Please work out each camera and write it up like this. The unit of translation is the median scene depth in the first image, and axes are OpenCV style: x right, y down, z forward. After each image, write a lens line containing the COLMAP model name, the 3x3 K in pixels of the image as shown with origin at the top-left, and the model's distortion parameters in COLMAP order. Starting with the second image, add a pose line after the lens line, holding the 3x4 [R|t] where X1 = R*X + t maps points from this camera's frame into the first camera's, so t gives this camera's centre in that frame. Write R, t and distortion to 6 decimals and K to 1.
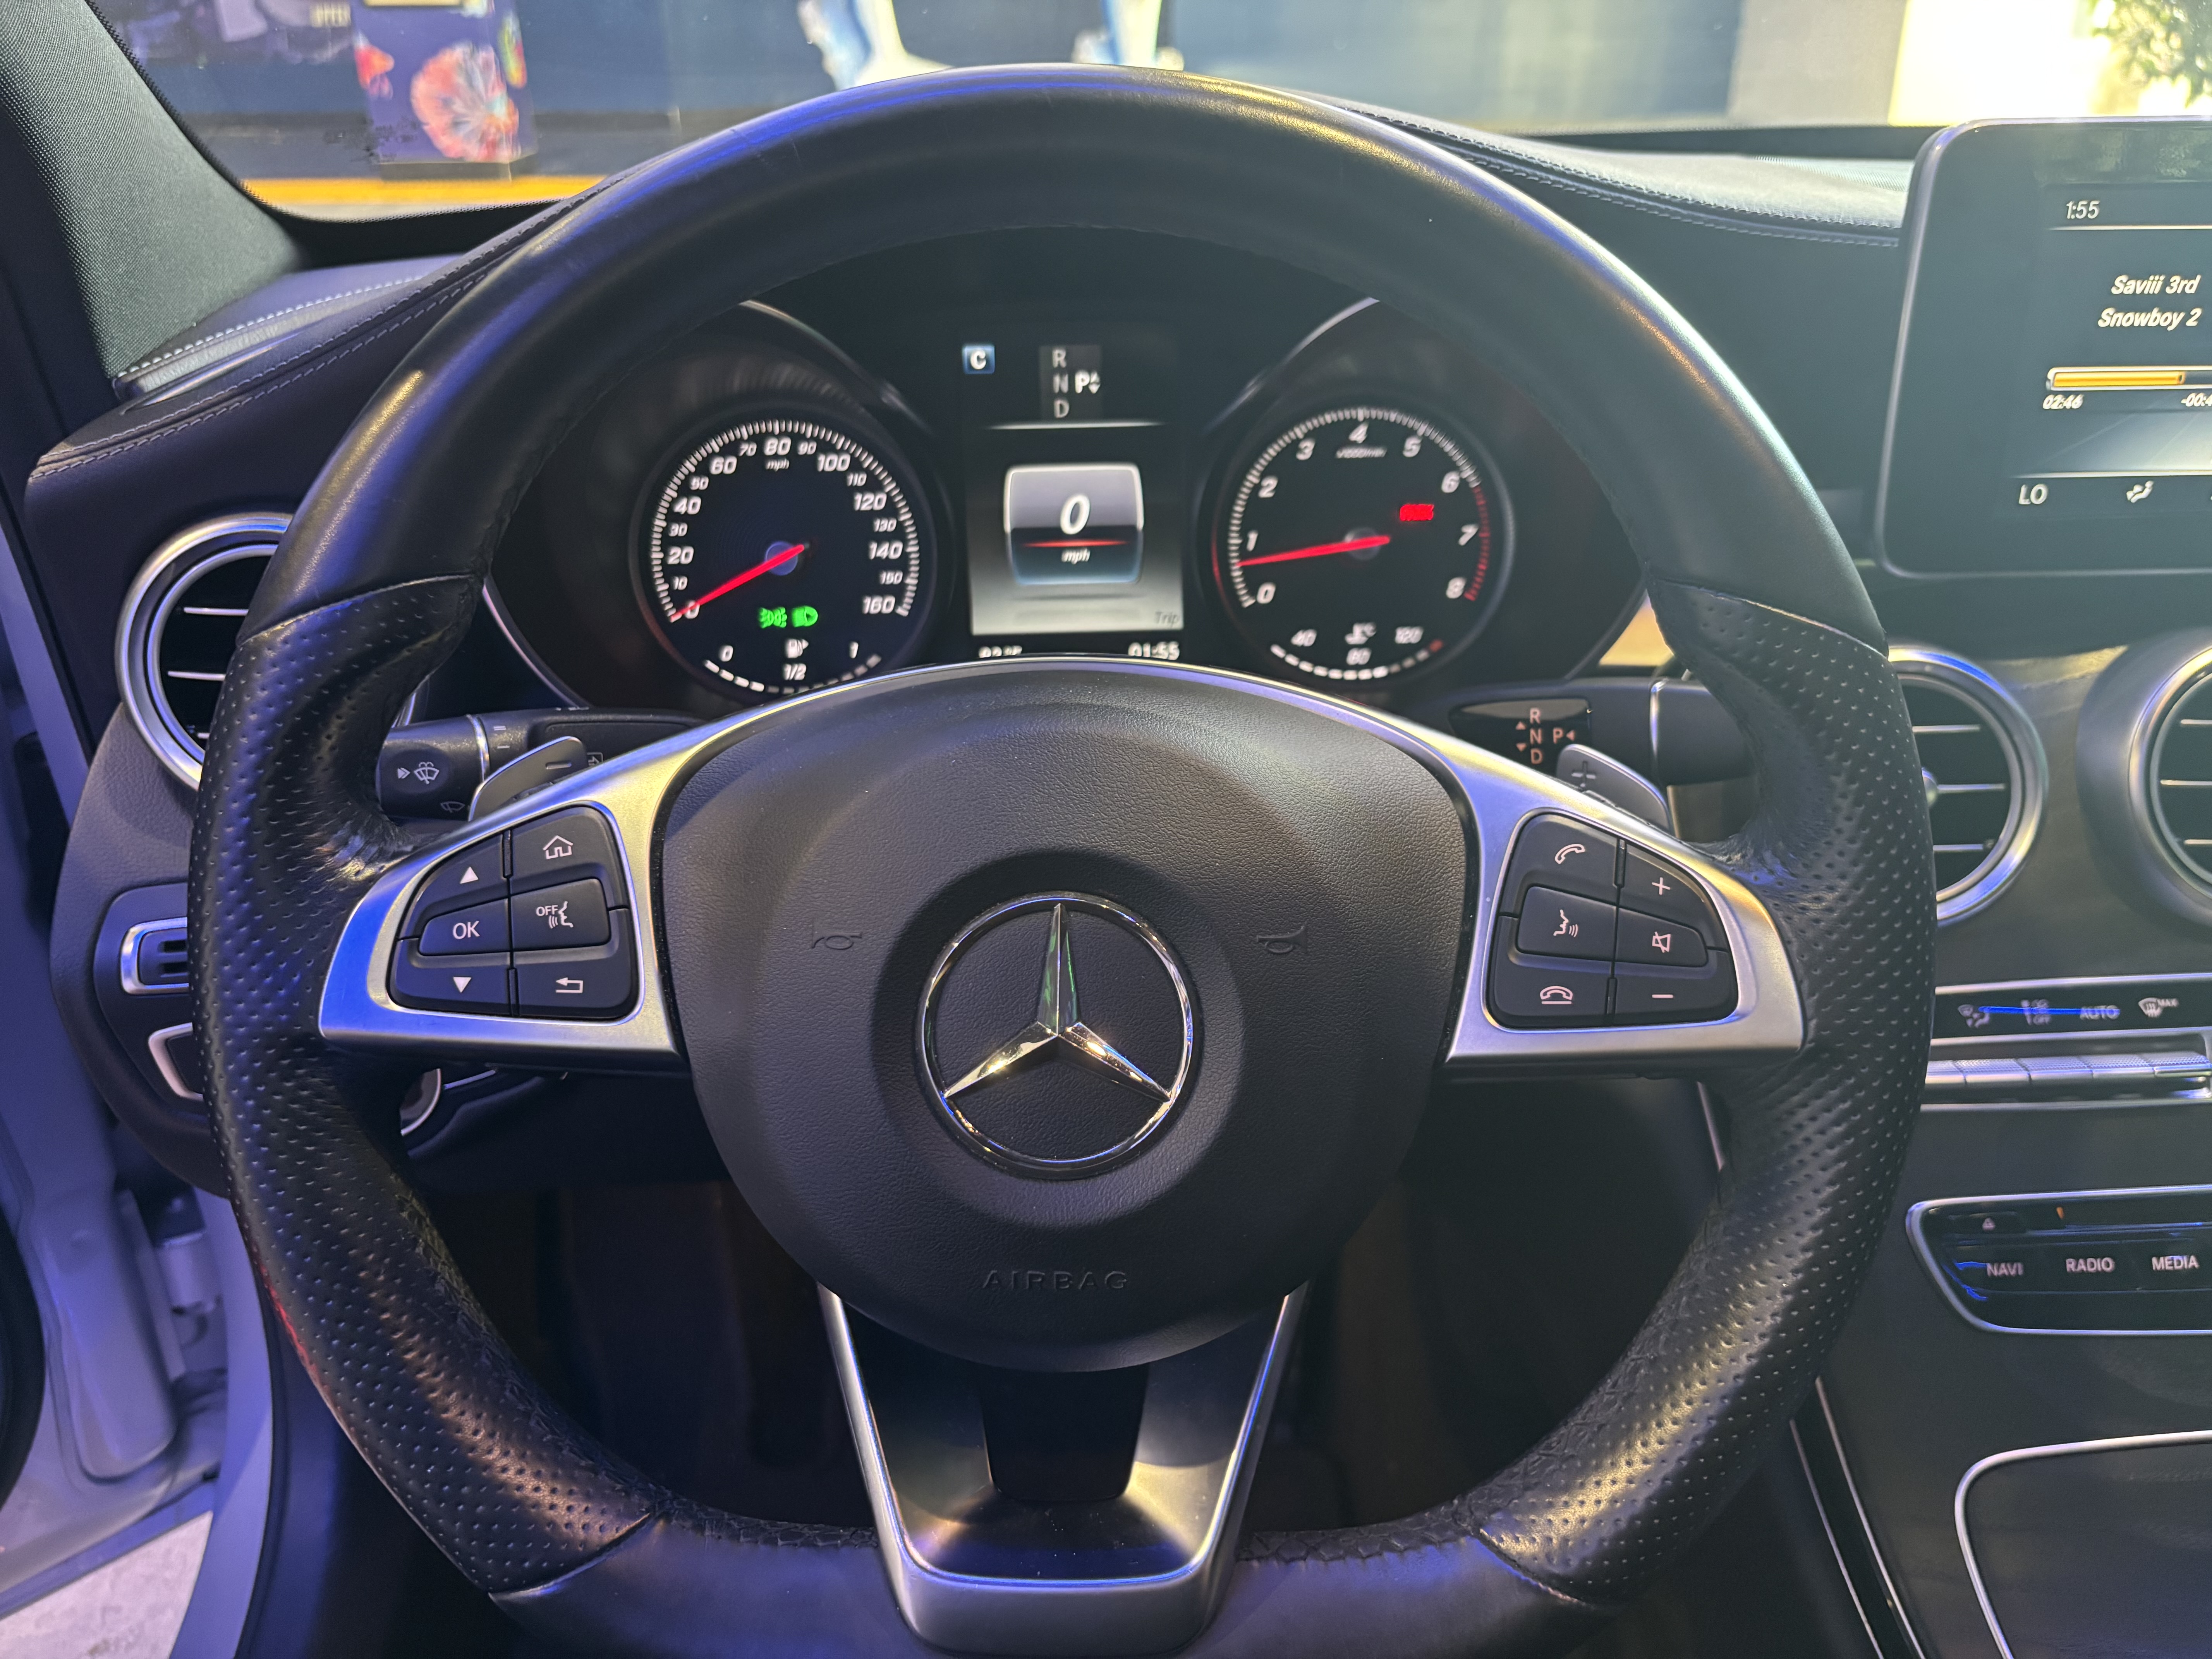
lens RADIAL K [[1716.6, 0, 1086.3], [0, 1716.6, 838.9], [0, 0, 1]] dist [0.030295, -0.057512]
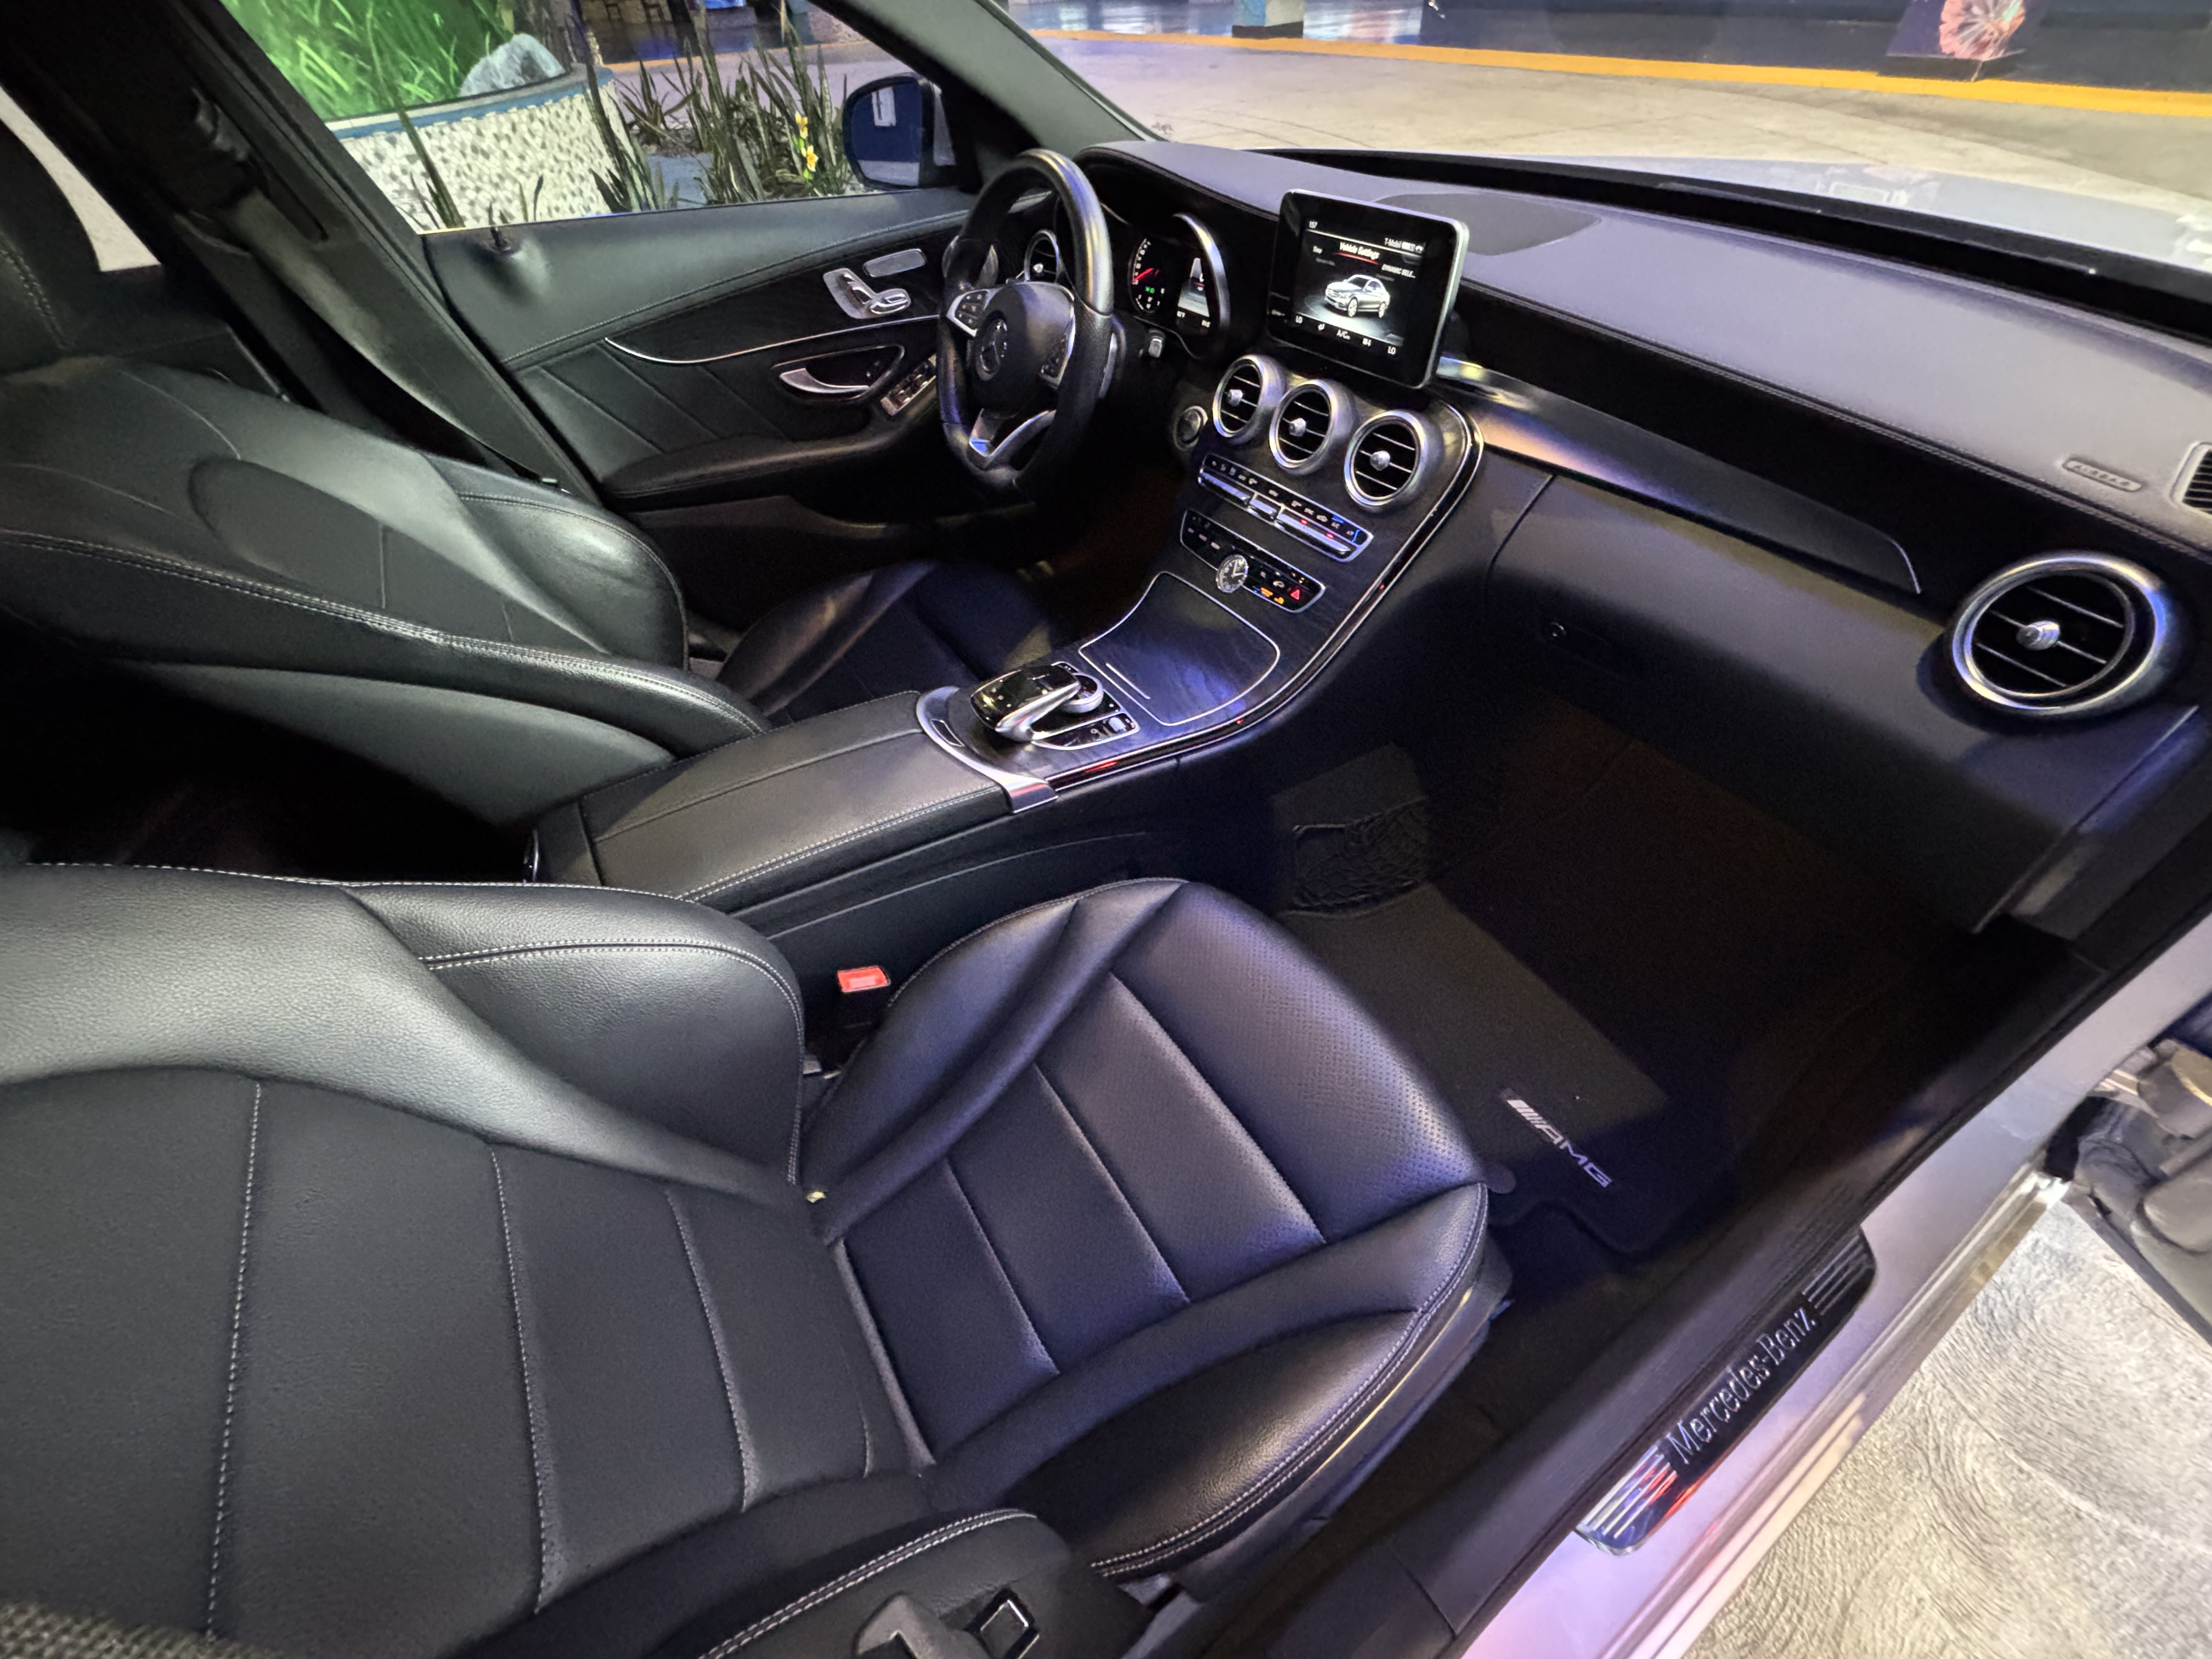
lens RADIAL K [[911.2, 0, 1096.6], [0, 911.2, 833.5], [0, 0, 1]] dist [-0.003036, 0.000226]
pose [[0.507833, 0.597342, -0.620716, 1.762672], [-0.345539, 0.801285, 0.488411, -0.109930], [0.789119, -0.033550, 0.613324, -0.372566]]
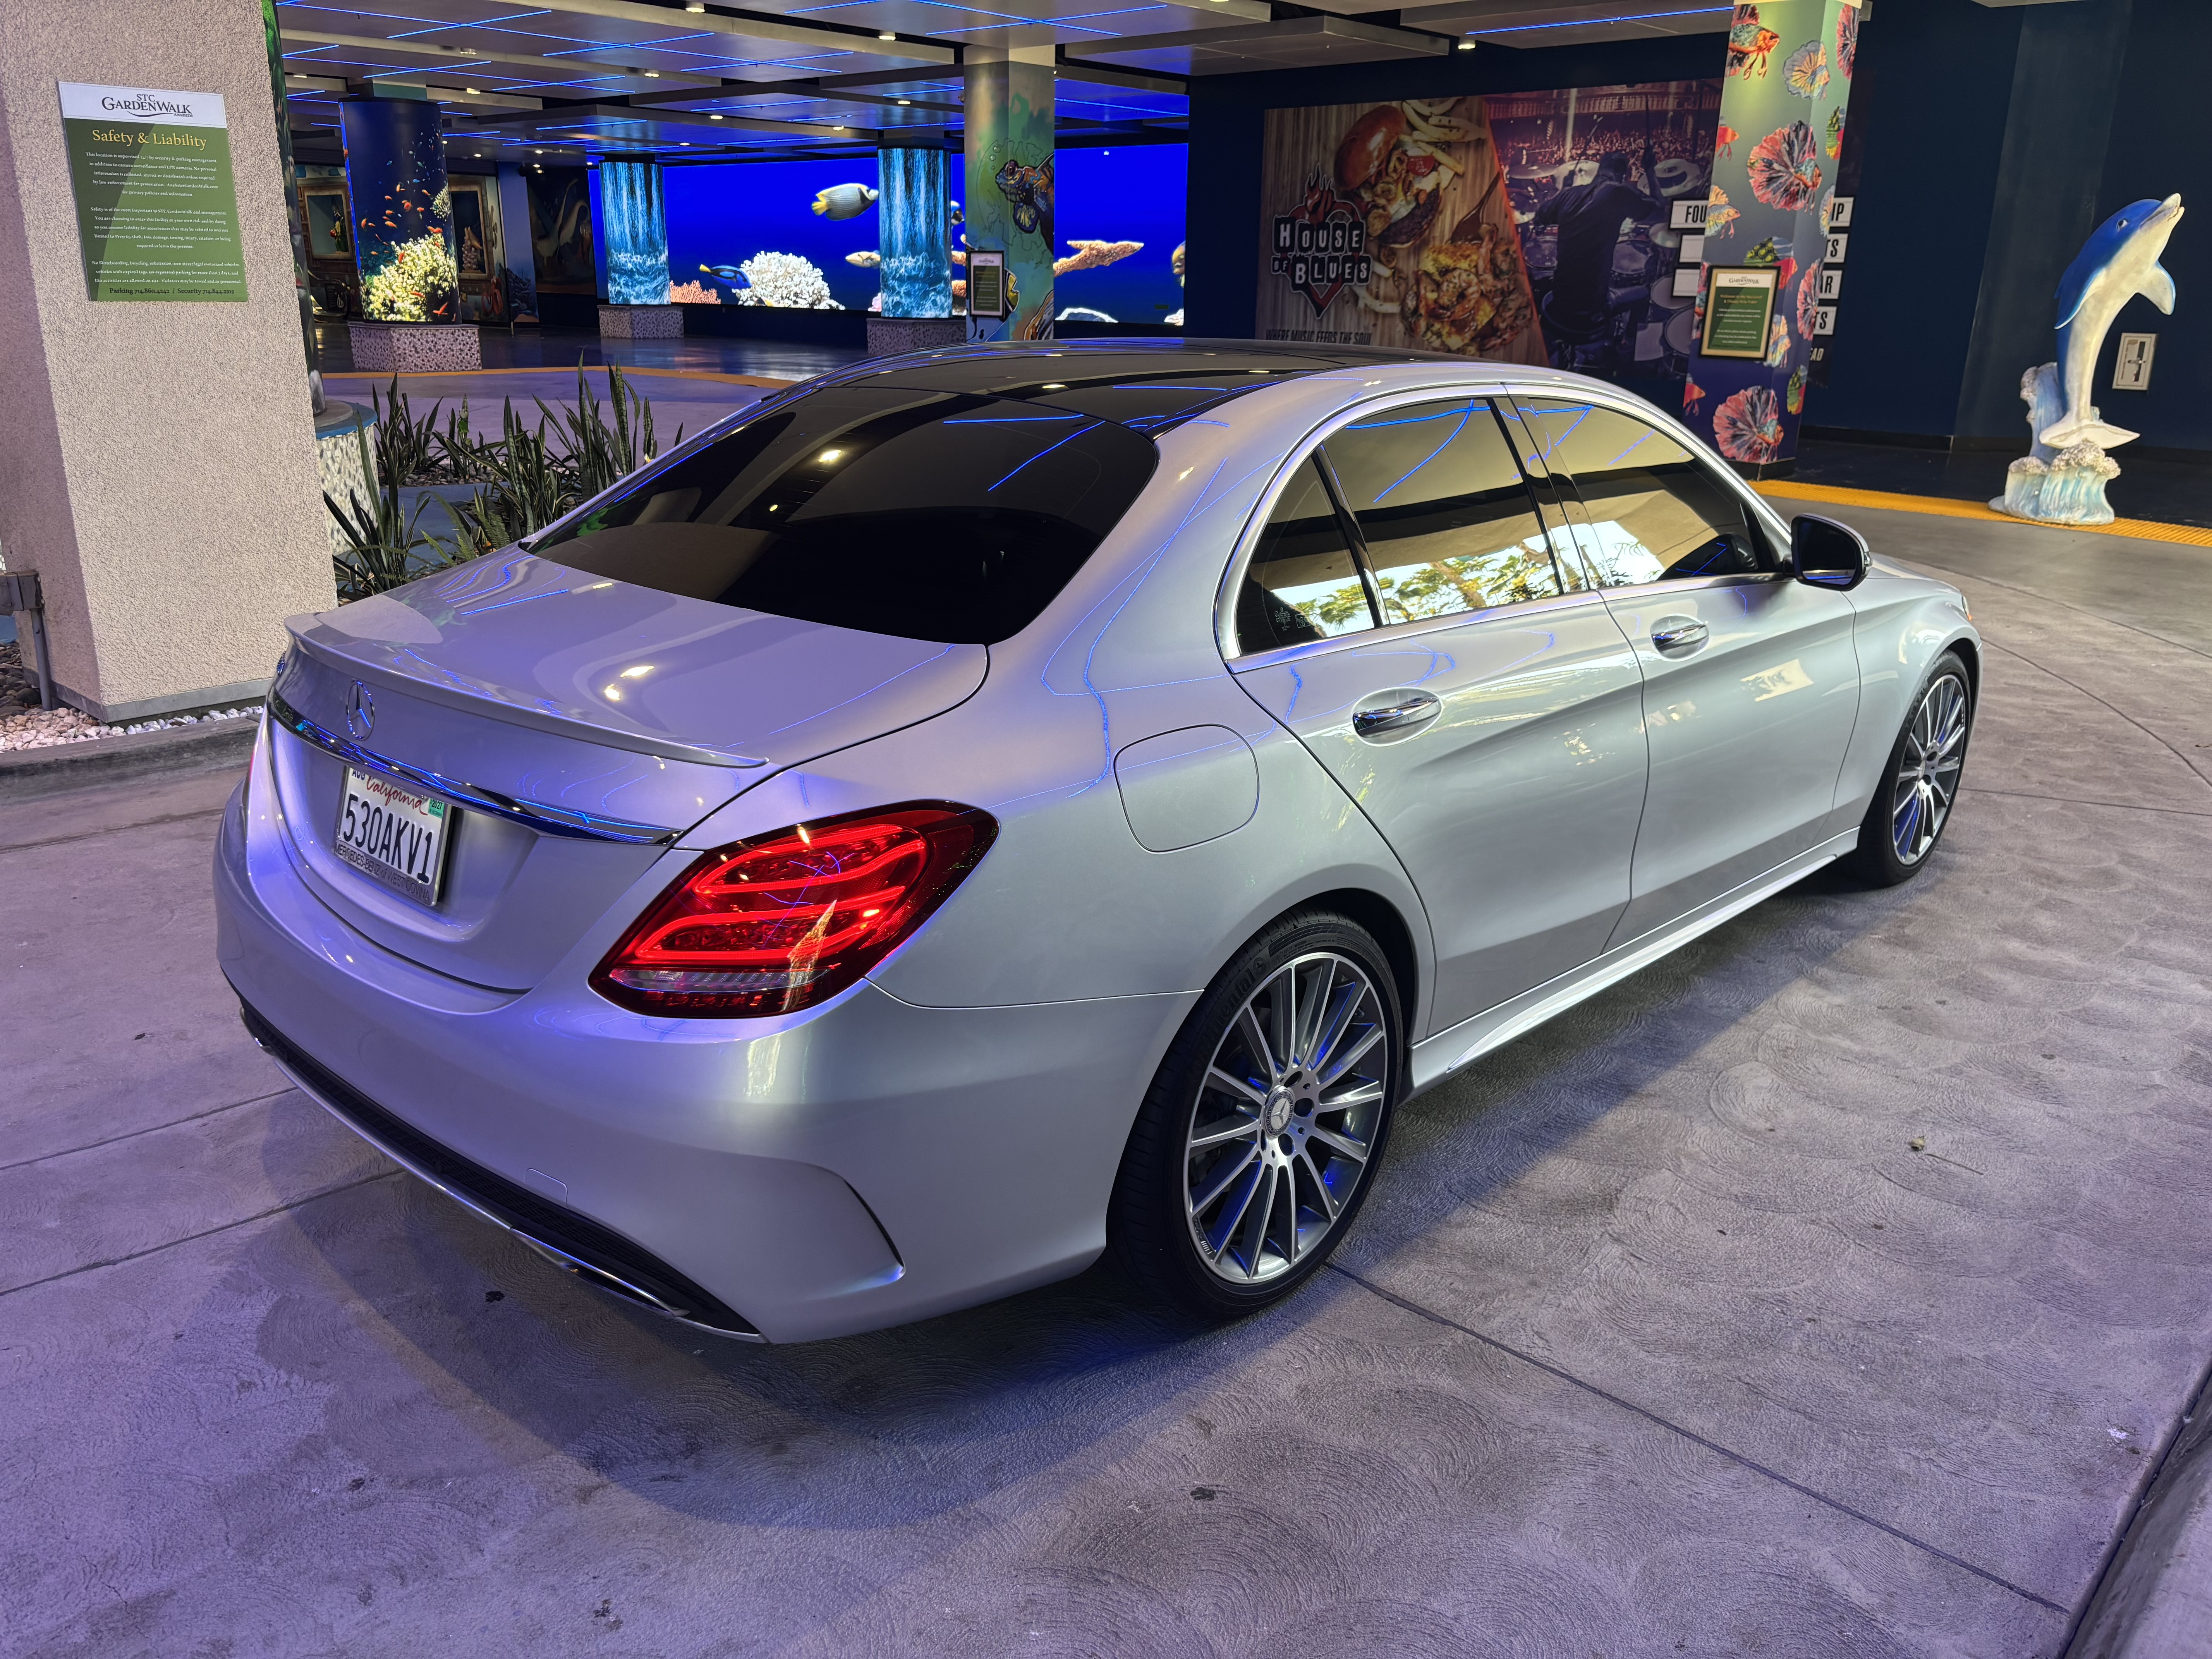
lens RADIAL K [[1716.6, 0, 1102.4], [0, 1716.6, 826.9], [0, 0, 1]] dist [0.030295, -0.057512]
pose [[0.713793, 0.238446, -0.658516, 3.922088], [-0.333662, 0.942472, -0.020405, 1.313330], [0.615767, 0.234286, 0.752290, -4.526403]]
